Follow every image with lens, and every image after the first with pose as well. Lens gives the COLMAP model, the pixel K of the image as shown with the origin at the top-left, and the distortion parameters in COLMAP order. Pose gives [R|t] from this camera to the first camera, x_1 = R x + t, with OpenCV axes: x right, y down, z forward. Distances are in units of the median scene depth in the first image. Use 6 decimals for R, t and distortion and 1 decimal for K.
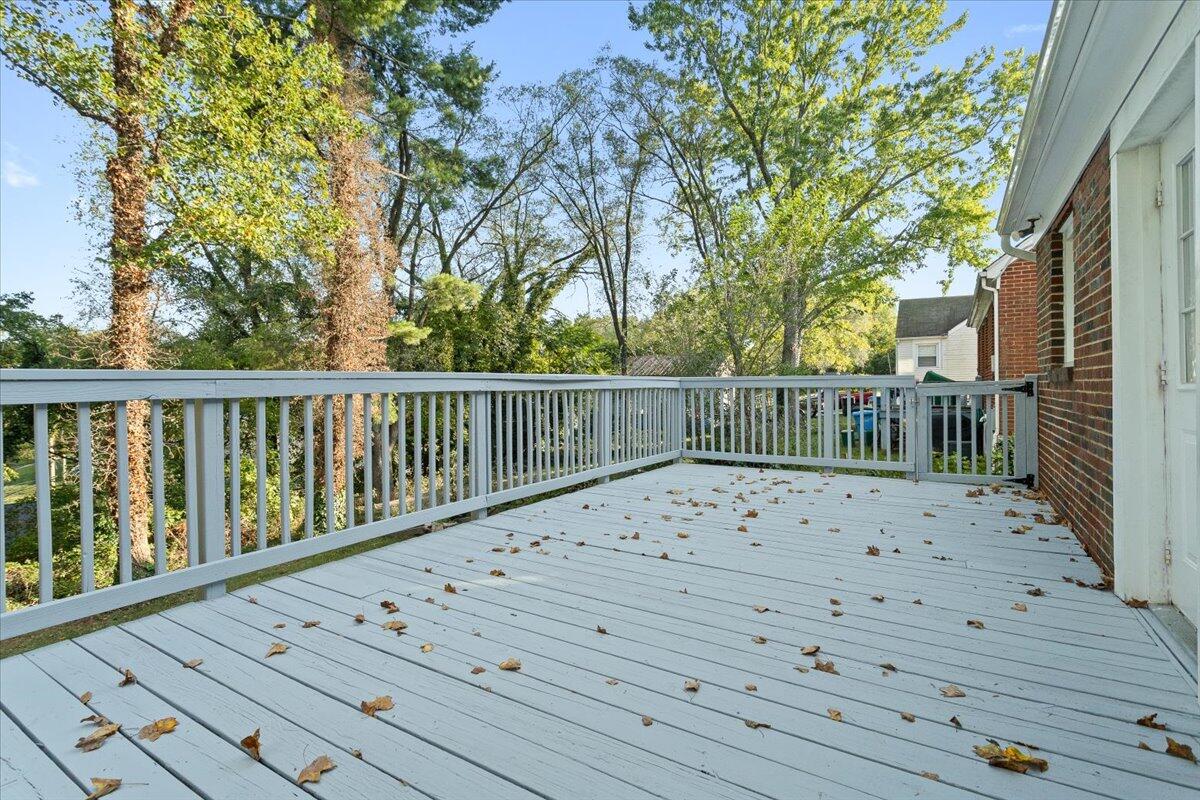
lens RADIAL K [[574.4, 0, 594.6], [0, 574.4, 388.5], [0, 0, 1]] dist [0.000344, 0.000419]
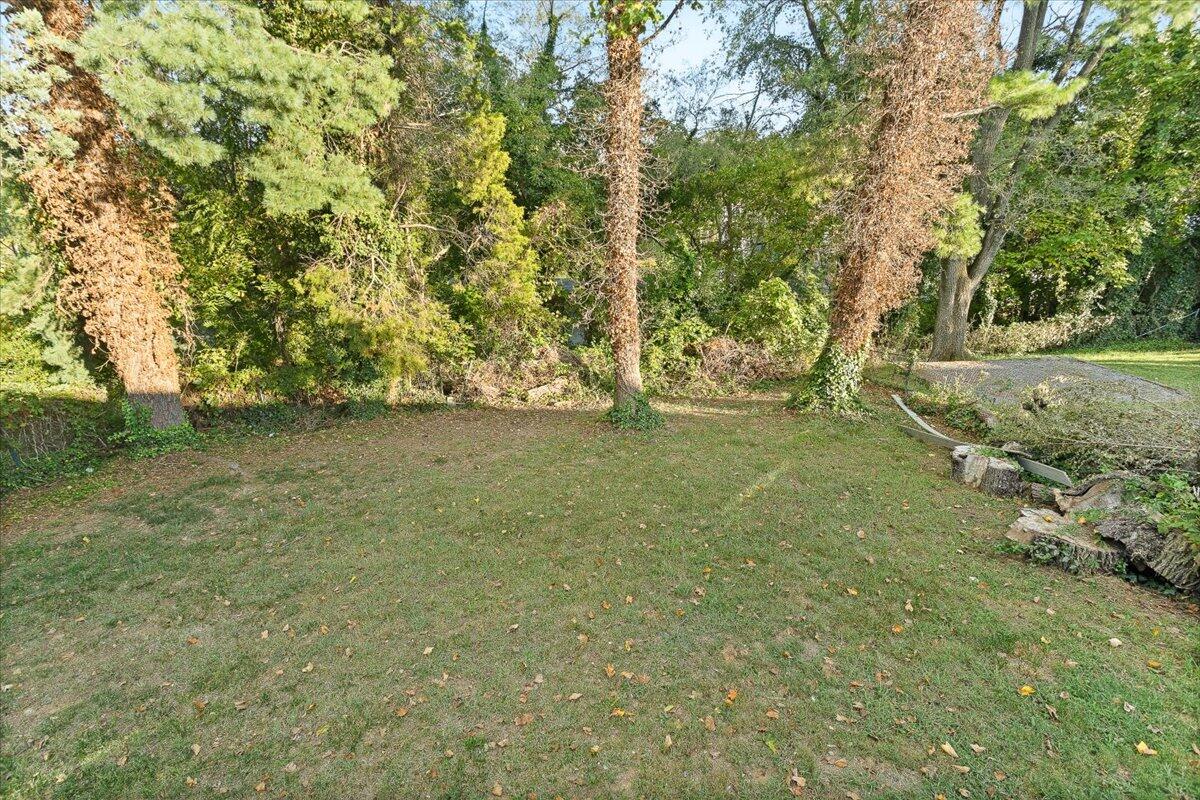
lens RADIAL K [[574.4, 0, 594.6], [0, 574.4, 388.5], [0, 0, 1]] dist [0.000344, 0.000419]
pose [[0.565013, 0.274055, -0.778238, -0.051730], [0.007429, 0.941497, 0.336939, -0.021803], [0.825049, -0.196156, 0.529922, 0.320602]]
